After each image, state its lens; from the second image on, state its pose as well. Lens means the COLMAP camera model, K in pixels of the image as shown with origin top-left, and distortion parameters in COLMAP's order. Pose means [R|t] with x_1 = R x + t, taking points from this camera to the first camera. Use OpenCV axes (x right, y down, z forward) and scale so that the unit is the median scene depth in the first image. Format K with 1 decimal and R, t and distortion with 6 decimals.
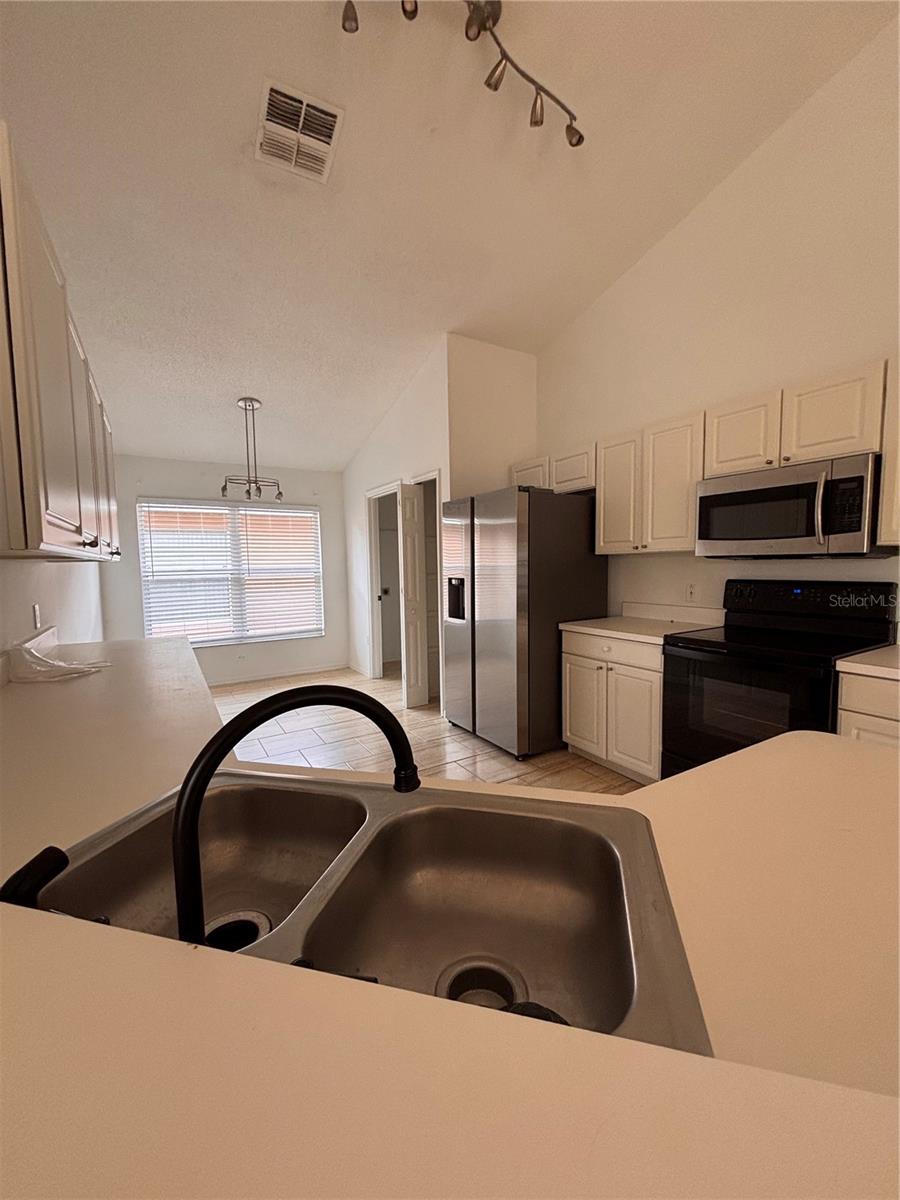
lens RADIAL K [[485.2, 0, 447.5], [0, 485.2, 599.3], [0, 0, 1]] dist [0.000590, 0.000000]
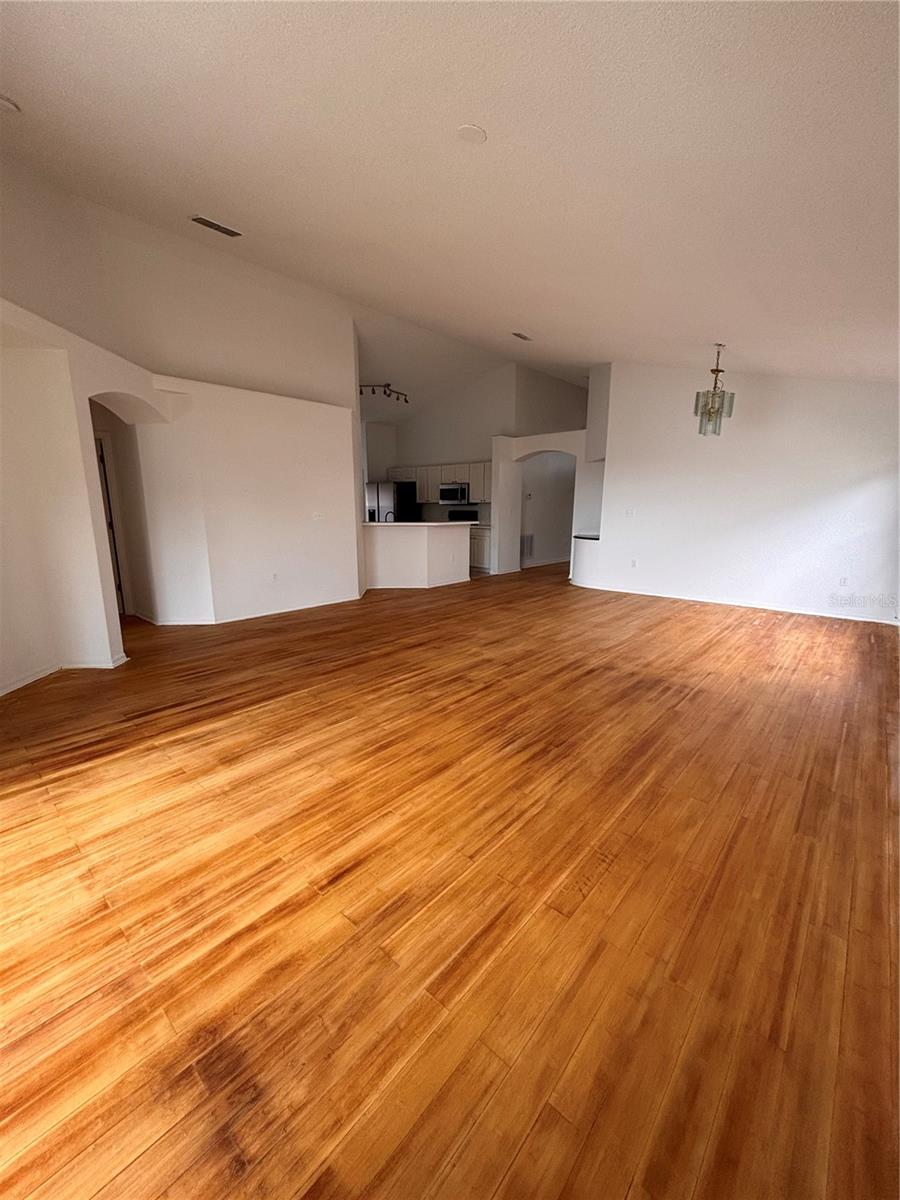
lens RADIAL K [[485.2, 0, 452.2], [0, 485.2, 602.4], [0, 0, 1]] dist [0.000590, 0.000000]
pose [[0.950161, -0.037732, 0.309467, -0.579121], [0.003050, 0.993727, 0.111796, 0.242065], [-0.311744, -0.105280, 0.944315, -2.605663]]
